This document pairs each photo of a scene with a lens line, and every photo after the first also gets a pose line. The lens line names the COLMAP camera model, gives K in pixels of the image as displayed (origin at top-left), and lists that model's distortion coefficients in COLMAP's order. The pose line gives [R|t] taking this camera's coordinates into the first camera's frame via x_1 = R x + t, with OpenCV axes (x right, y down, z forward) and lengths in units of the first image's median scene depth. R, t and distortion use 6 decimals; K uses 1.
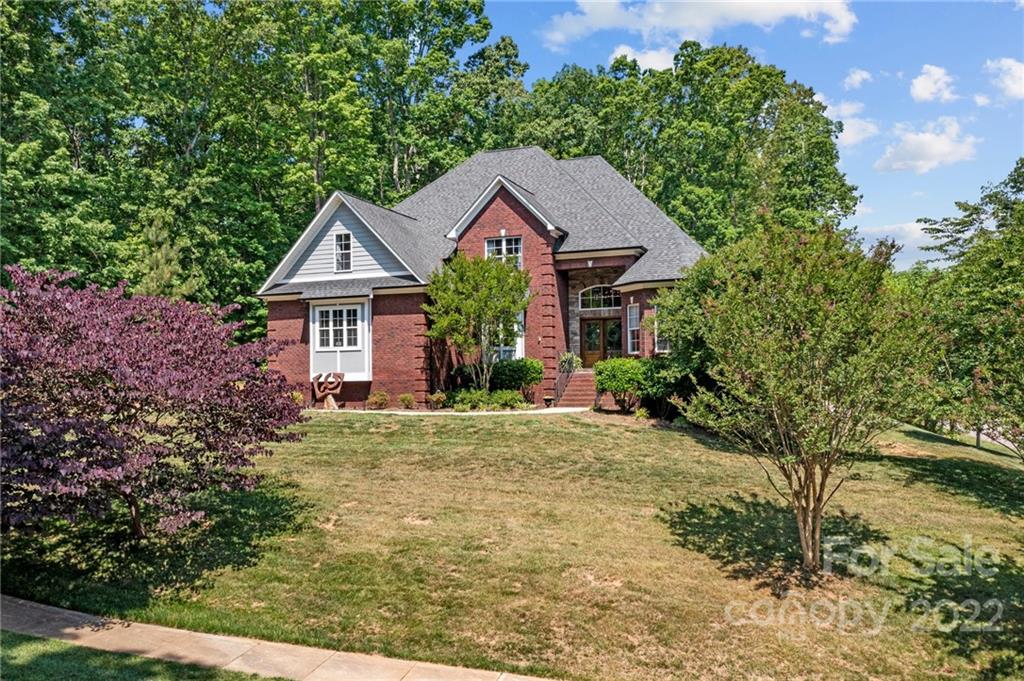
lens RADIAL K [[813.1, 0, 509.4], [0, 813.1, 335.6], [0, 0, 1]] dist [-0.010777, 0.009627]
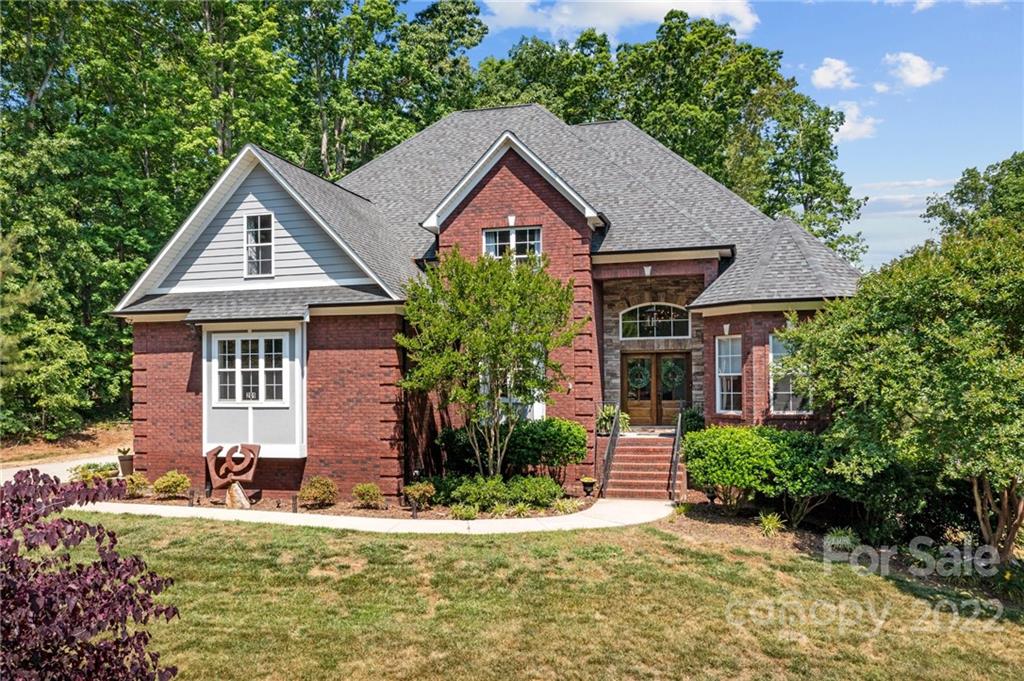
lens RADIAL K [[813.1, 0, 514.7], [0, 813.1, 348.4], [0, 0, 1]] dist [-0.010777, 0.009627]
pose [[0.994137, 0.007321, 0.107883, -0.073245], [-0.008399, 0.999919, 0.009540, -0.030022], [-0.107804, -0.010390, 0.994118, 0.344529]]
